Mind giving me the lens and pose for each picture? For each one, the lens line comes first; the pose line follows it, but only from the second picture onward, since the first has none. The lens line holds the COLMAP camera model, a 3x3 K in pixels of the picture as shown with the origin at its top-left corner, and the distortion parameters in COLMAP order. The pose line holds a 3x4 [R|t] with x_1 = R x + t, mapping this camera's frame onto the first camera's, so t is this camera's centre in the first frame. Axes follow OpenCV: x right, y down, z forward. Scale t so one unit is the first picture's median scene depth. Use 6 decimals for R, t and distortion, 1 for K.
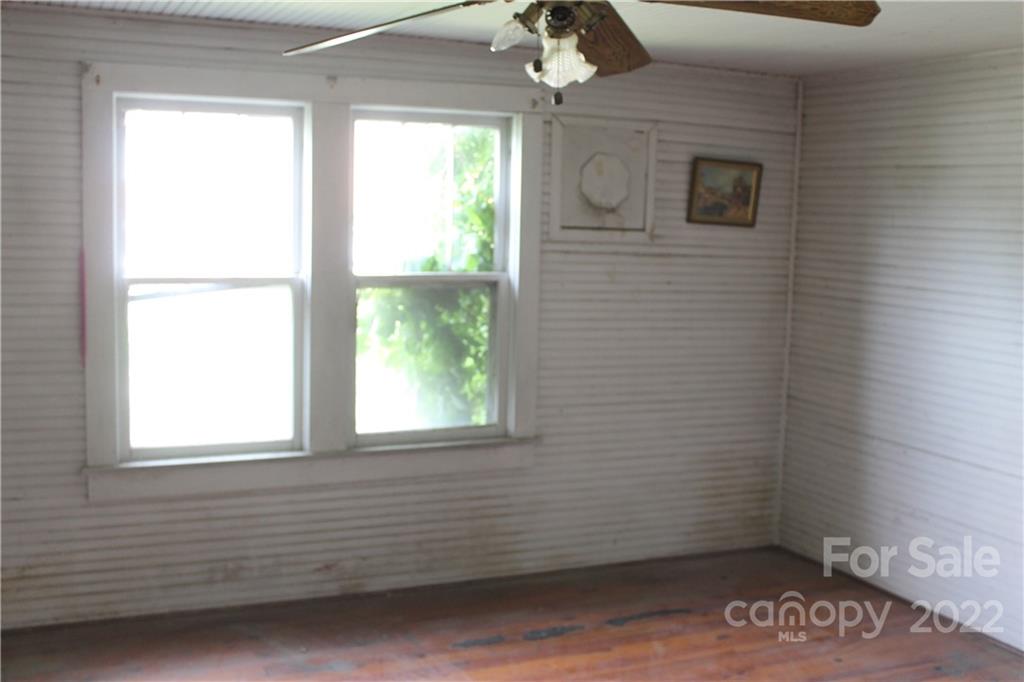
lens RADIAL K [[1100.0, 0, 512.0], [0, 1100.0, 341.0], [0, 0, 1]] dist [-0.107923, 0.061327]
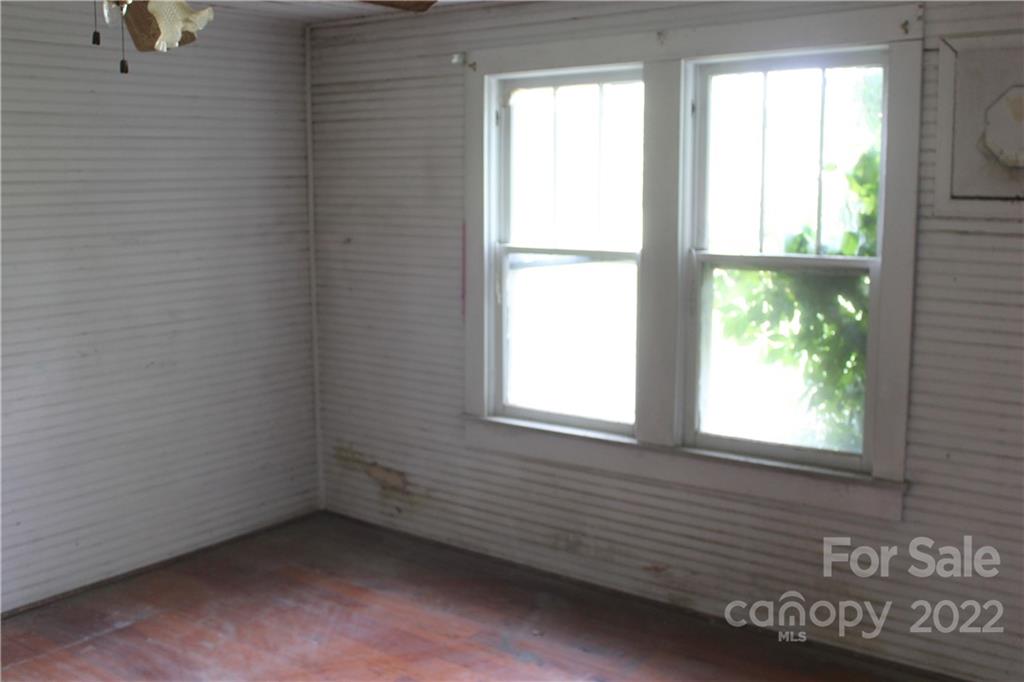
lens RADIAL K [[1100.0, 0, 512.0], [0, 1100.0, 341.0], [0, 0, 1]] dist [-0.107923, 0.061327]
pose [[0.465807, 0.102262, -0.878957, 0.572988], [-0.082036, 0.994013, 0.072173, -0.041221], [0.881075, 0.038487, 0.471407, 0.457910]]
